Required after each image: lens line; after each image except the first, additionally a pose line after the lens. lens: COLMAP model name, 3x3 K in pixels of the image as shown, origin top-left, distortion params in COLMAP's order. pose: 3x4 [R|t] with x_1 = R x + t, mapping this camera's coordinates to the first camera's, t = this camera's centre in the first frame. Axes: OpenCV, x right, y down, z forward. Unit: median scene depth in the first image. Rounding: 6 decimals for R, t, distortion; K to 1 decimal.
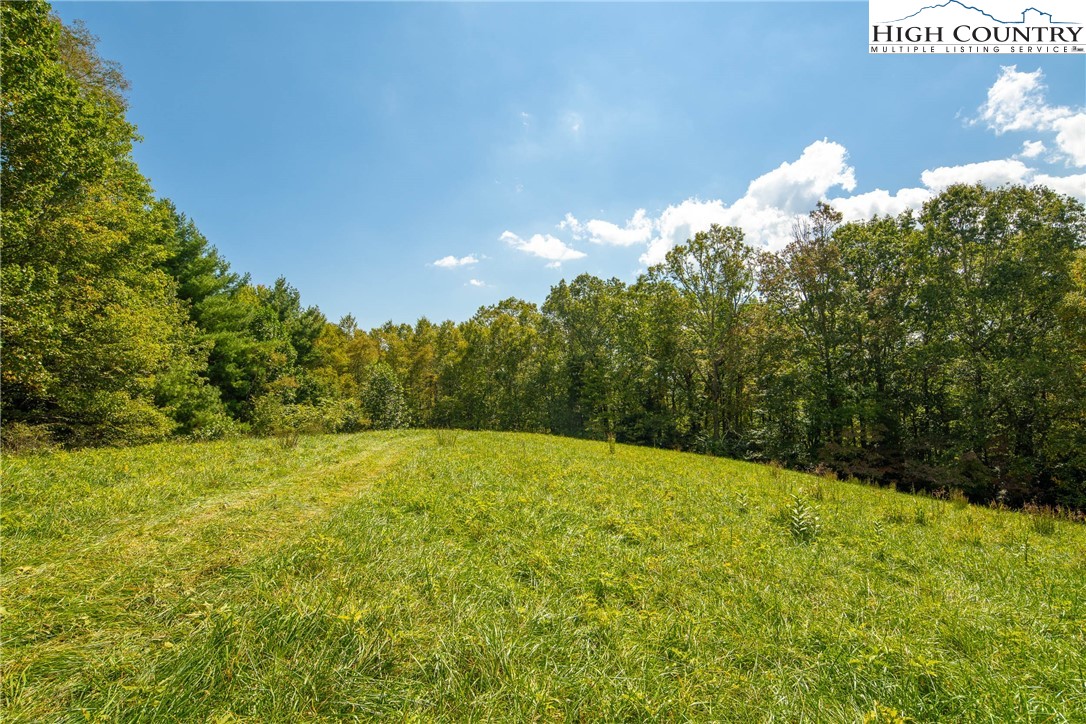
lens RADIAL K [[543.3, 0, 556.6], [0, 543.3, 359.7], [0, 0, 1]] dist [-0.002141, -0.001563]
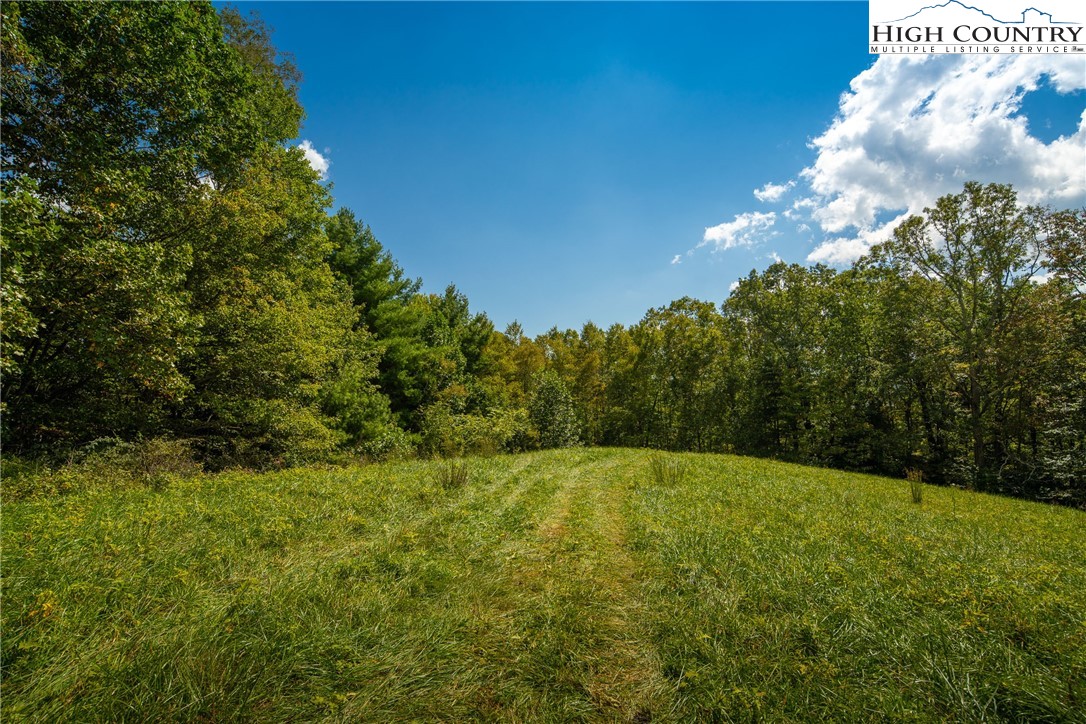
lens RADIAL K [[548.1, 0, 543.0], [0, 548.1, 362.0], [0, 0, 1]] dist [-0.000258, -0.004987]
pose [[0.952990, -0.013421, -0.302704, -0.049898], [0.009391, 0.999847, -0.014766, 0.005532], [0.302856, 0.011229, 0.952970, 0.105377]]
